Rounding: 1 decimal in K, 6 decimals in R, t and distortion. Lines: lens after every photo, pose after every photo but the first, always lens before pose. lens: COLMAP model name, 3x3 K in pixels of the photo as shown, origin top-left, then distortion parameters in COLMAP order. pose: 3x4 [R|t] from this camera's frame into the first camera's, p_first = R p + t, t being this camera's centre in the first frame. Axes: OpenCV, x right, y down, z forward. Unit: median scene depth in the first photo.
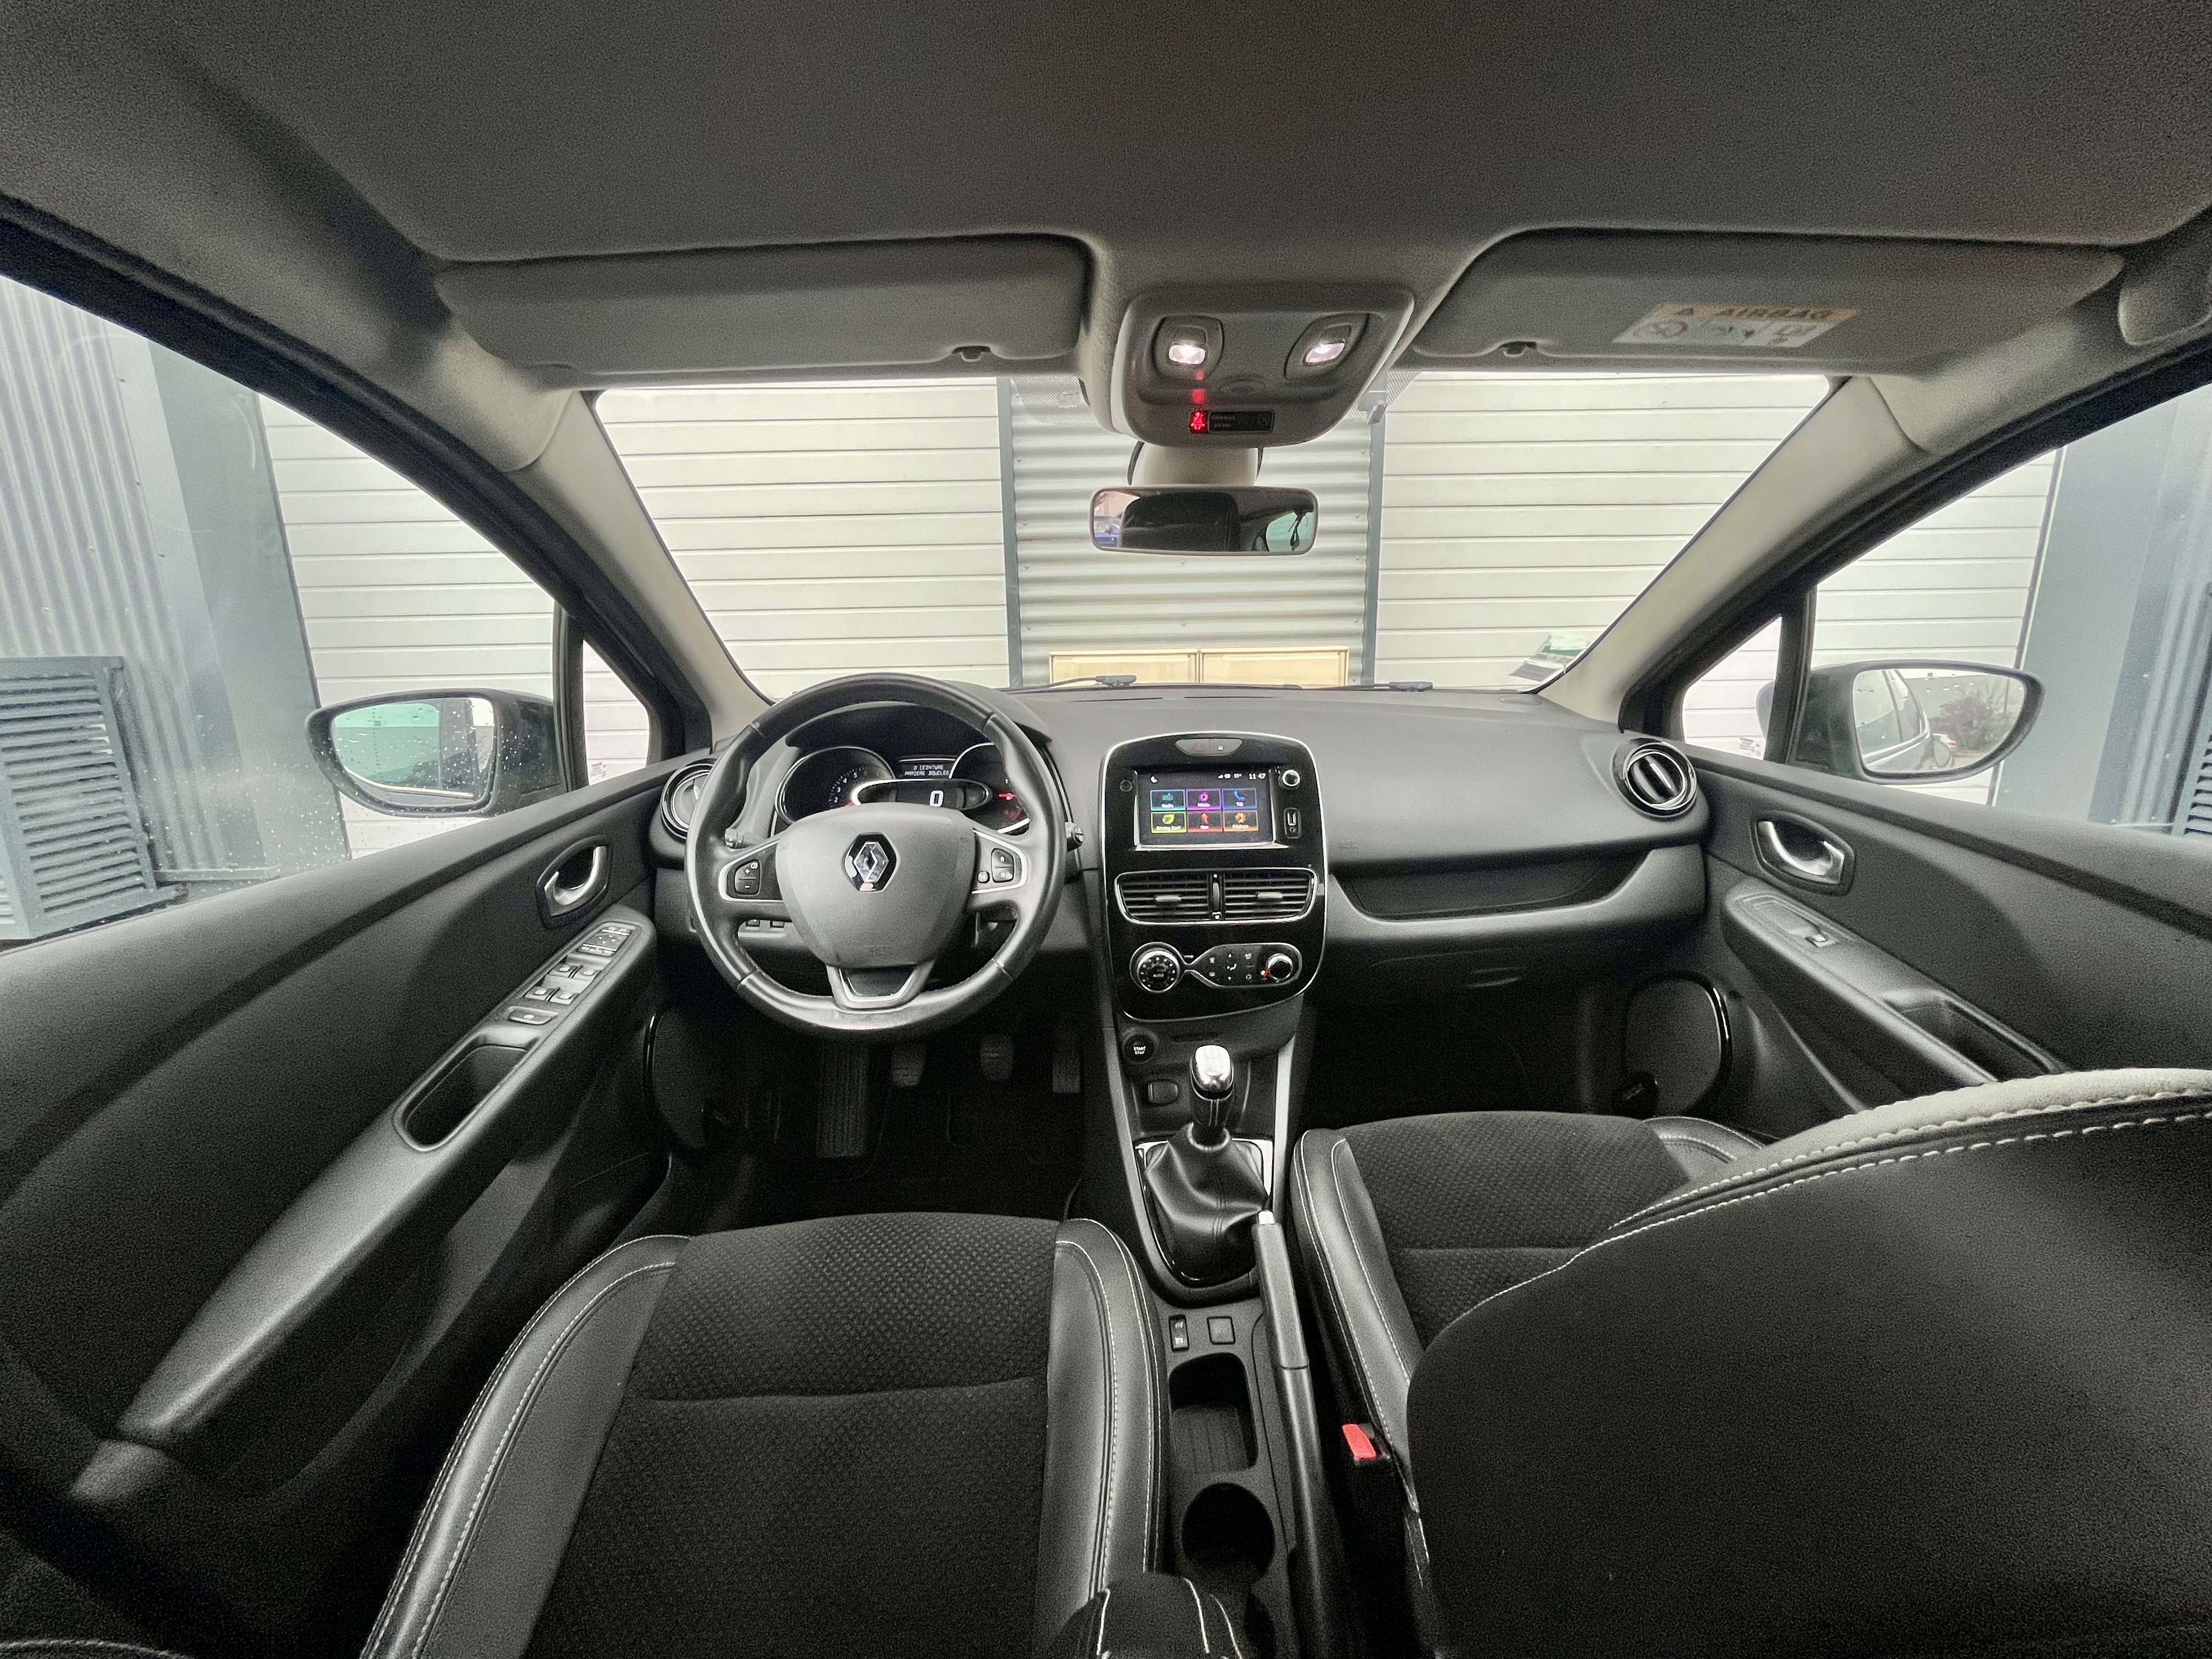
lens RADIAL K [[894.8, 0, 1107.6], [0, 894.8, 832.9], [0, 0, 1]] dist [0.003804, -0.000515]
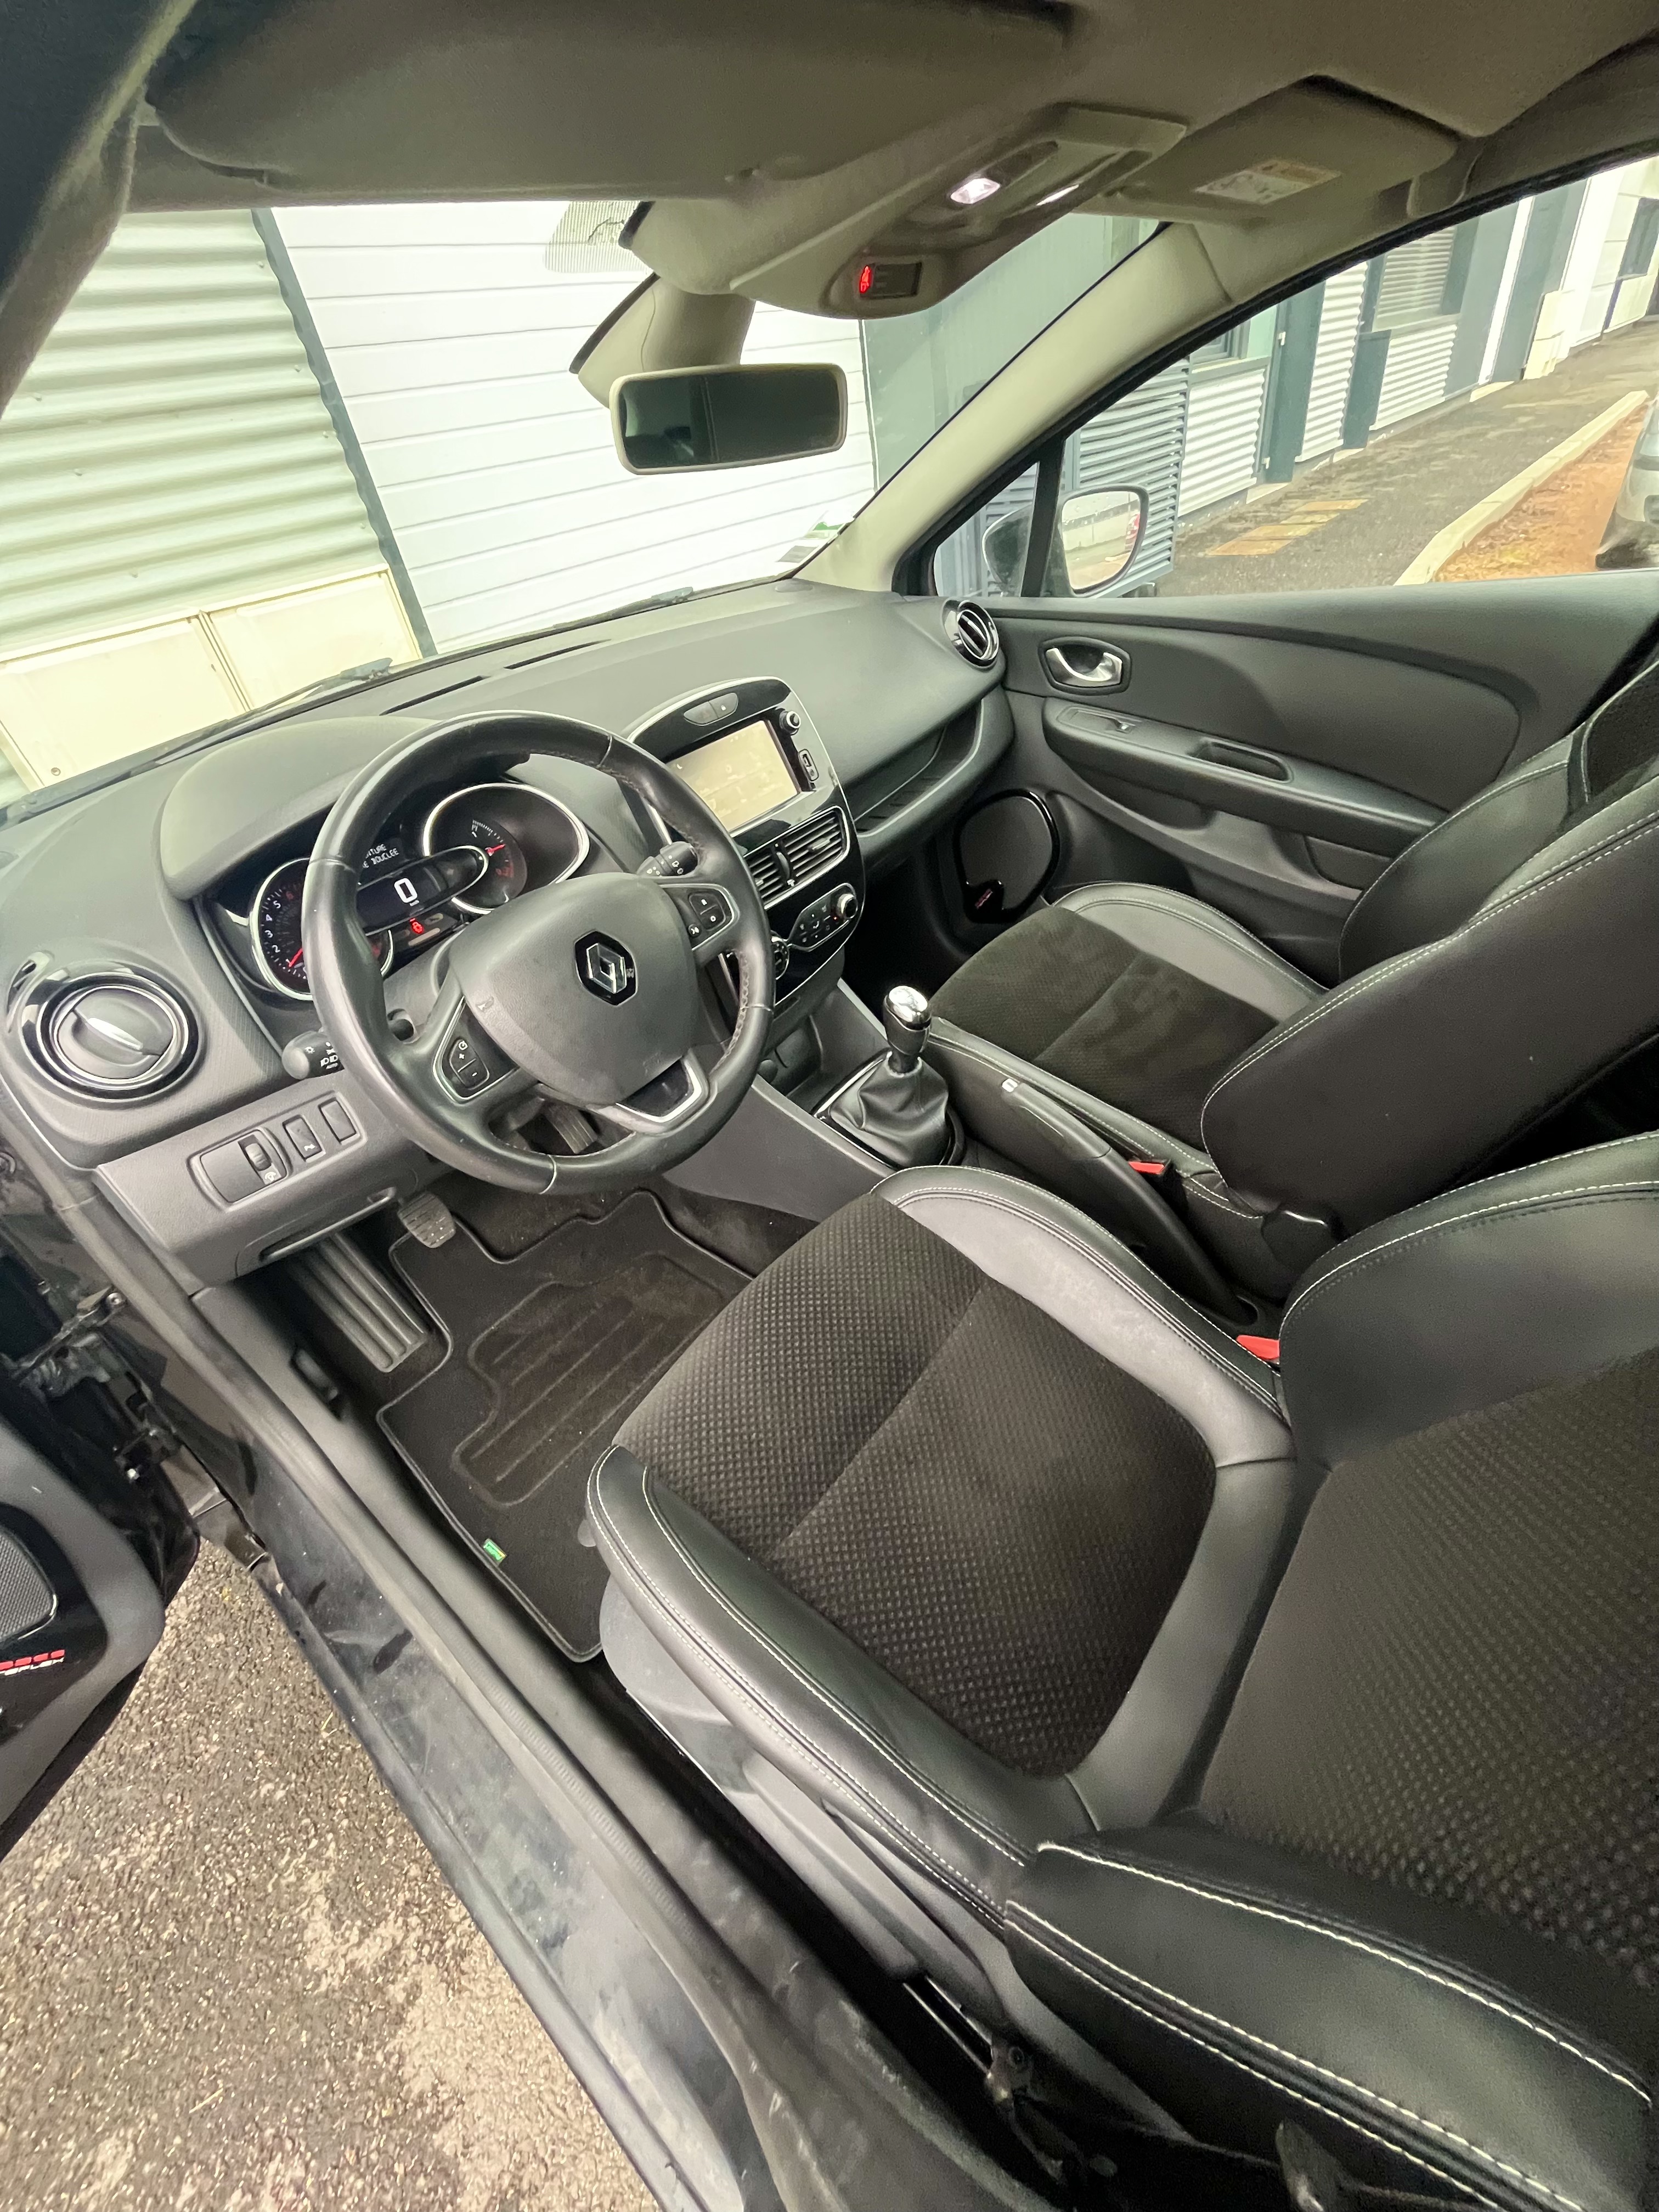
lens RADIAL K [[894.8, 0, 827.3], [0, 894.8, 1101.8], [0, 0, 1]] dist [0.003804, -0.000515]
pose [[0.652949, -0.520408, 0.550303, -0.526126], [0.293810, 0.843707, 0.449260, -0.137540], [-0.698093, -0.131659, 0.703799, 0.237995]]
